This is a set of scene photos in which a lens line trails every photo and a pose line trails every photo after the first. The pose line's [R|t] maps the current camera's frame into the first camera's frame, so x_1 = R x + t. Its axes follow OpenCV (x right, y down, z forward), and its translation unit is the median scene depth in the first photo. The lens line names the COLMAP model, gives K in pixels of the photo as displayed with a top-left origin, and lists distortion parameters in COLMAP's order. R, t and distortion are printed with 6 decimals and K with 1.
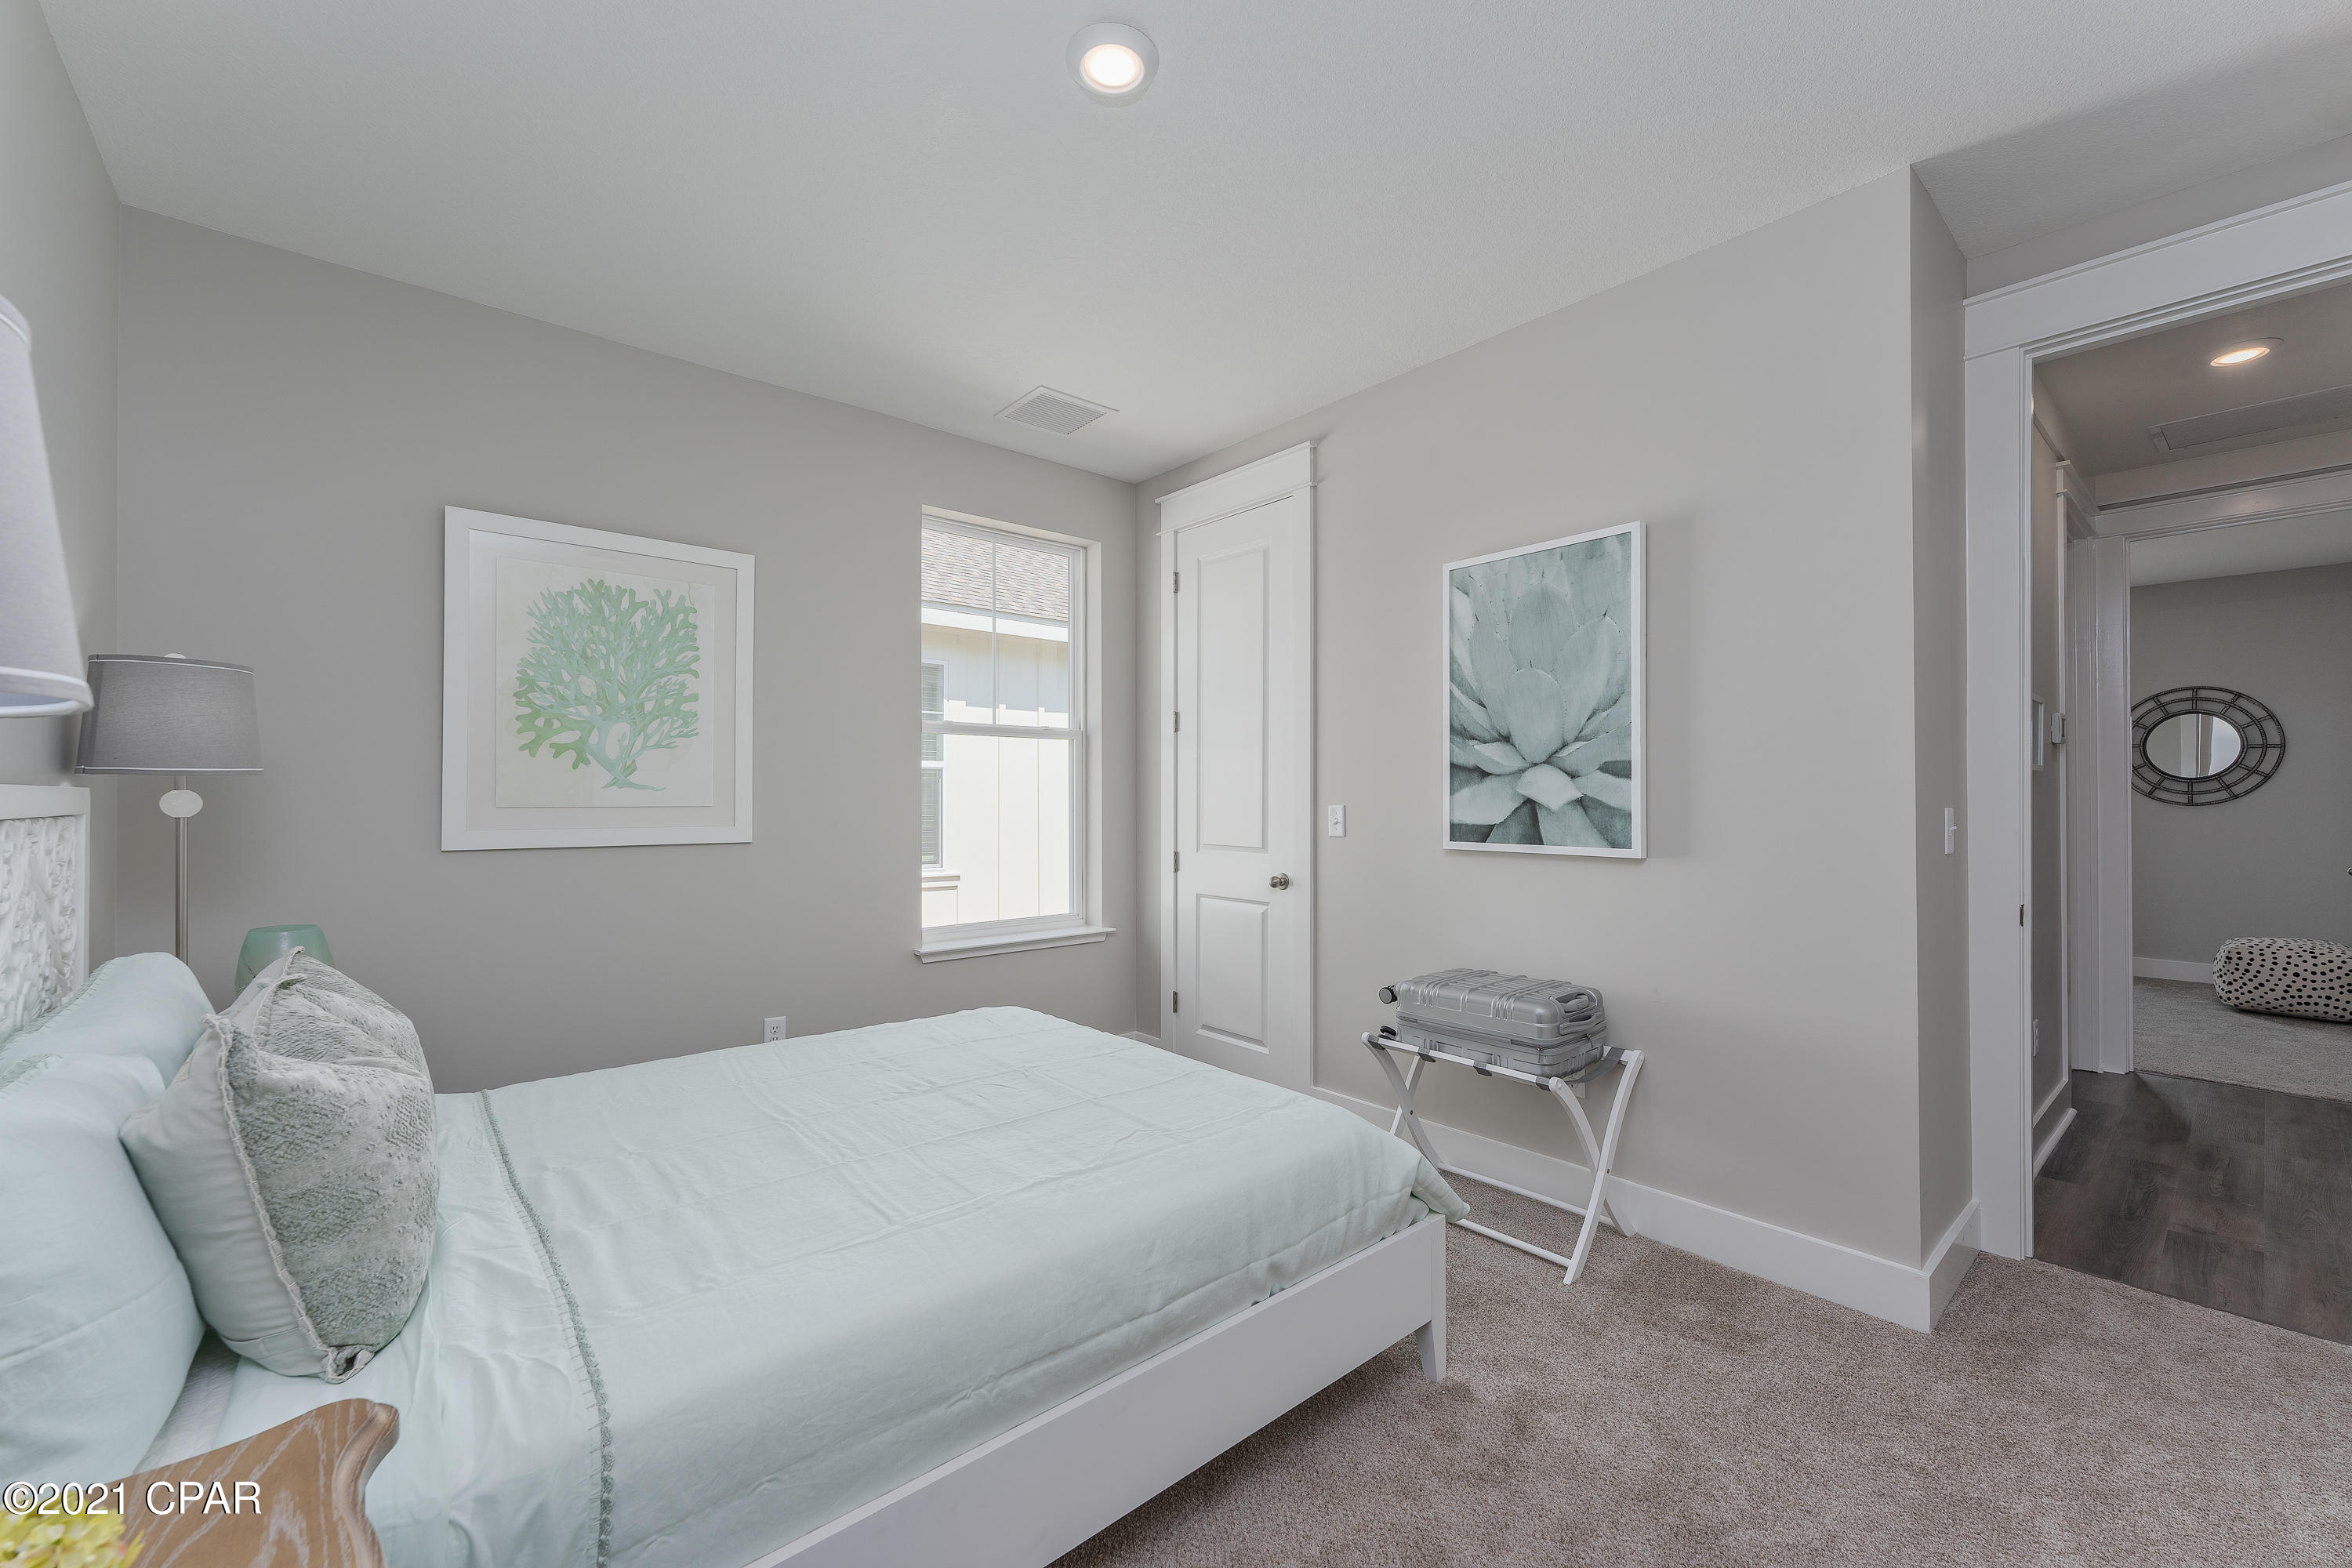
lens RADIAL K [[928.8, 0, 1180.1], [0, 928.8, 788.6], [0, 0, 1]] dist [-0.007467, -0.000064]
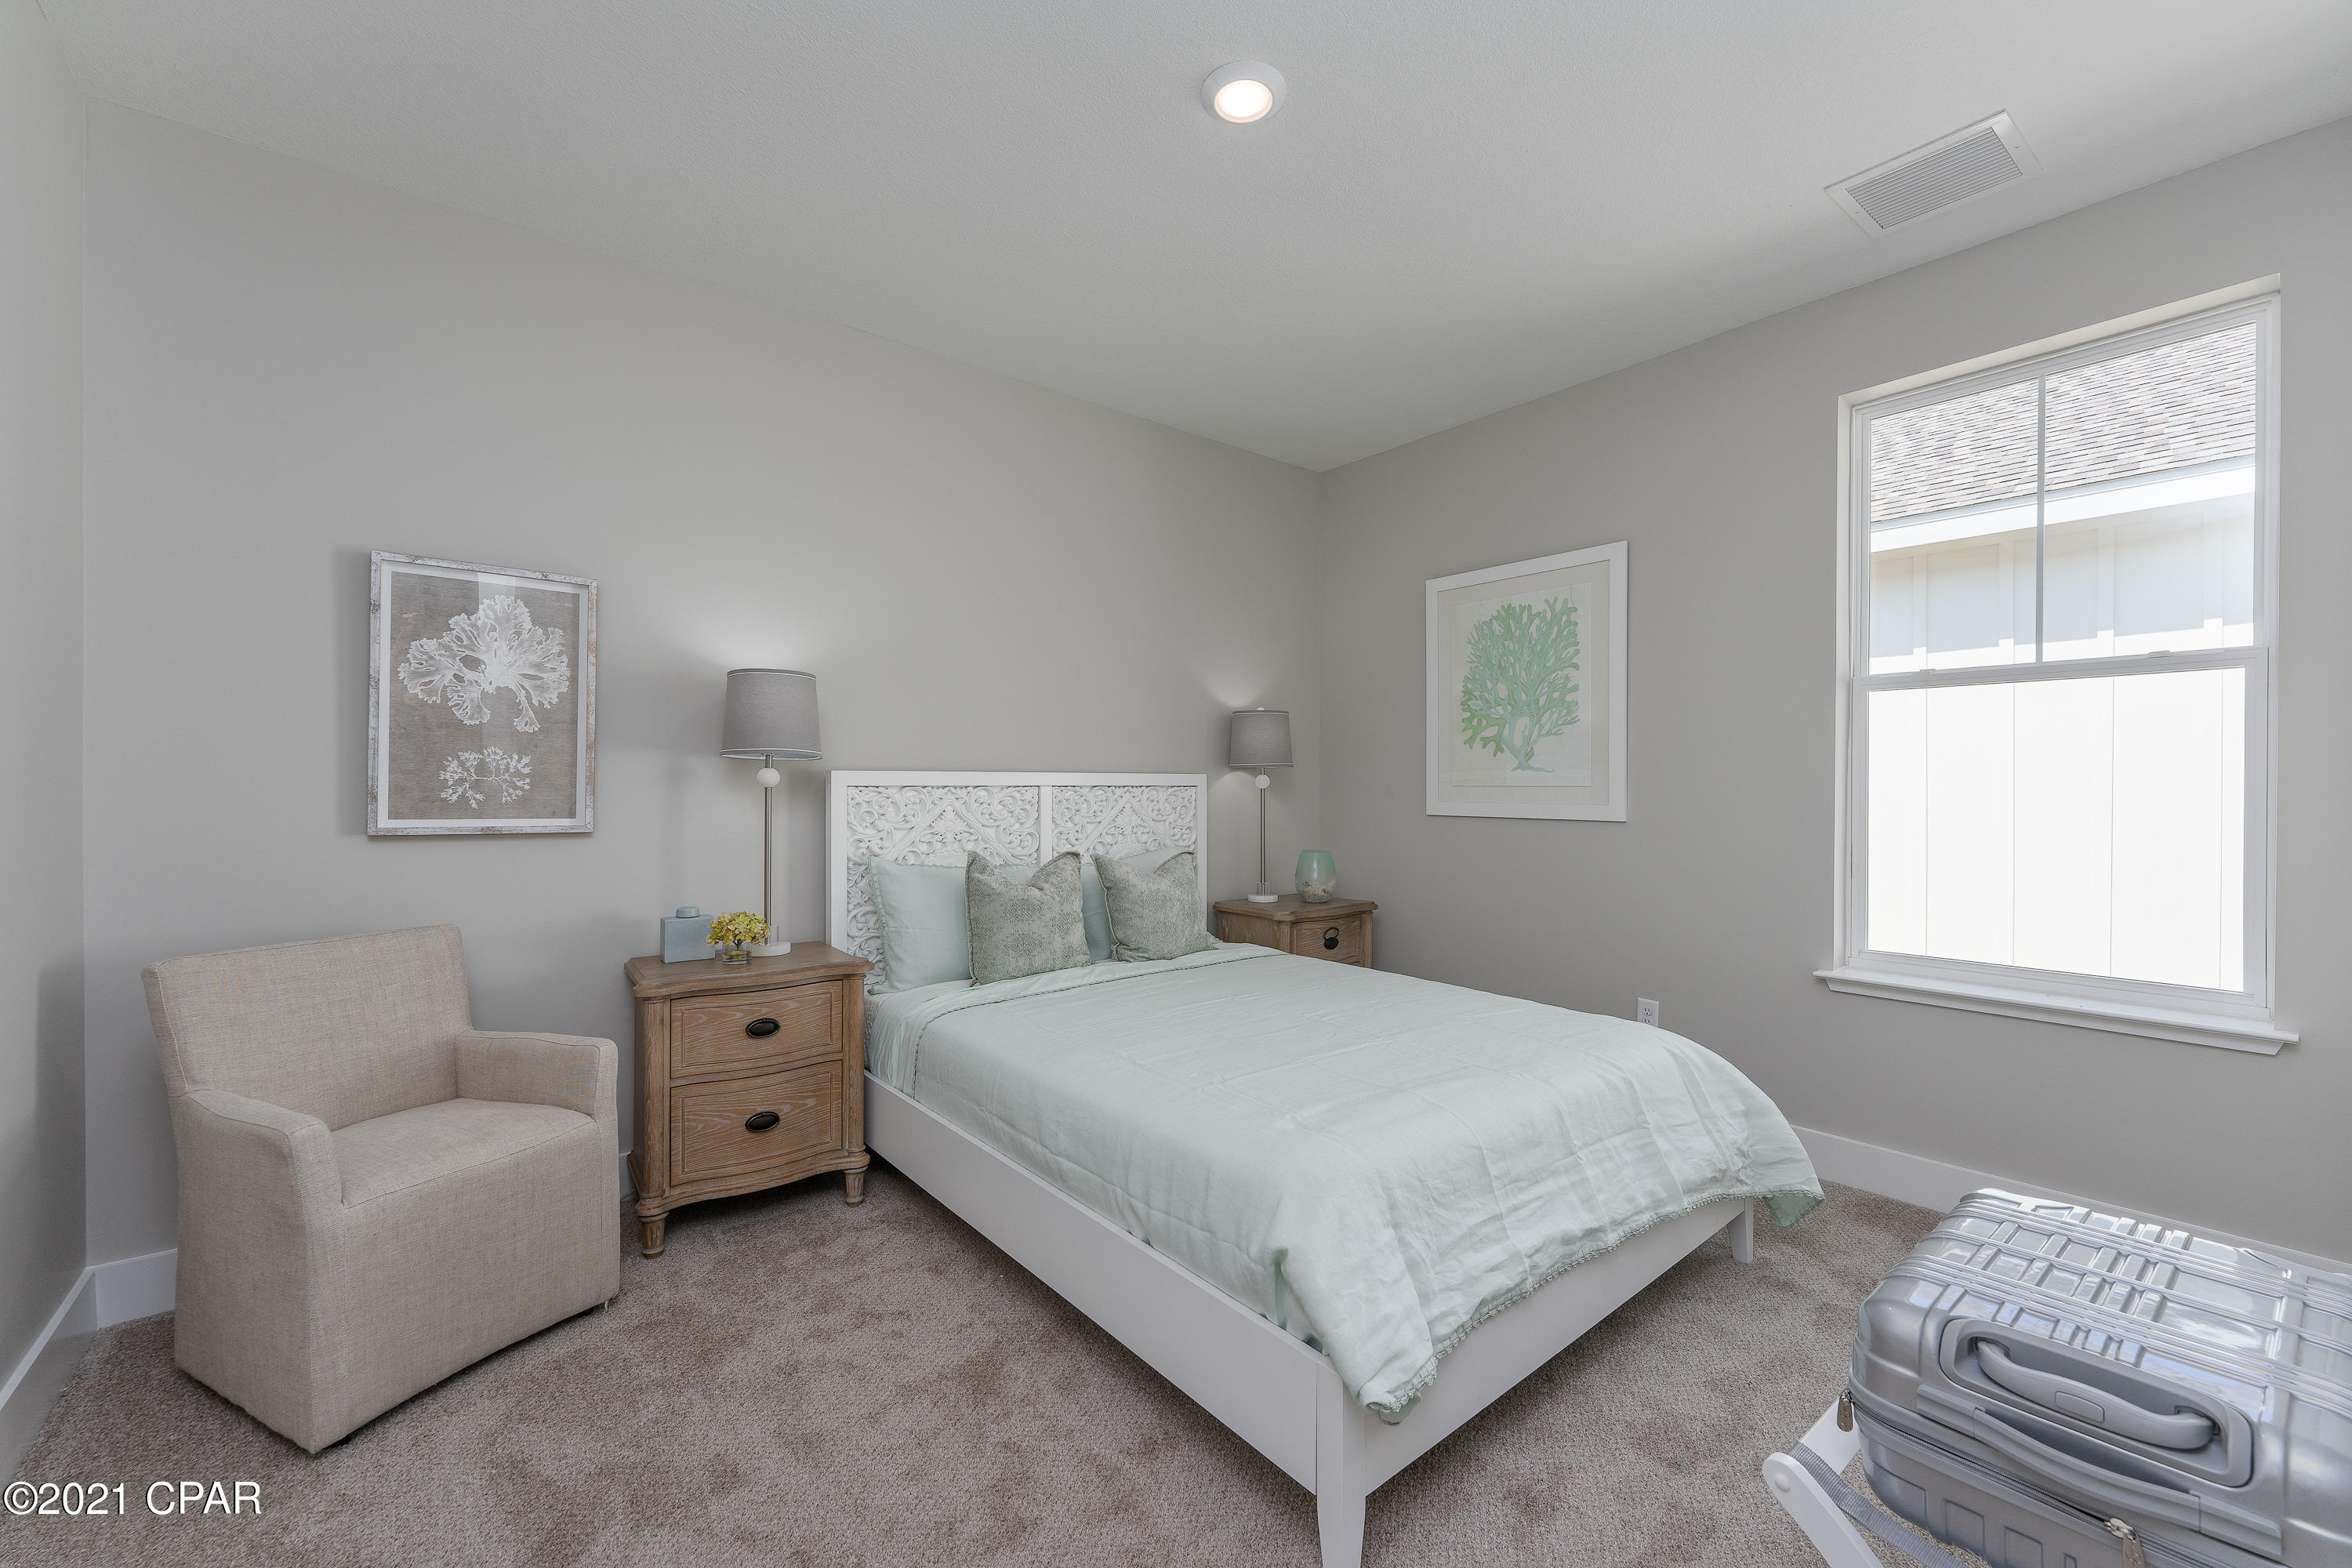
lens RADIAL K [[928.8, 0, 1182.4], [0, 928.8, 786.6], [0, 0, 1]] dist [-0.007467, -0.000064]
pose [[-0.016418, 0.003117, -0.999860, 0.624429], [0.005796, 0.999979, 0.003022, 0.014031], [0.999848, -0.005746, -0.016436, 0.576205]]
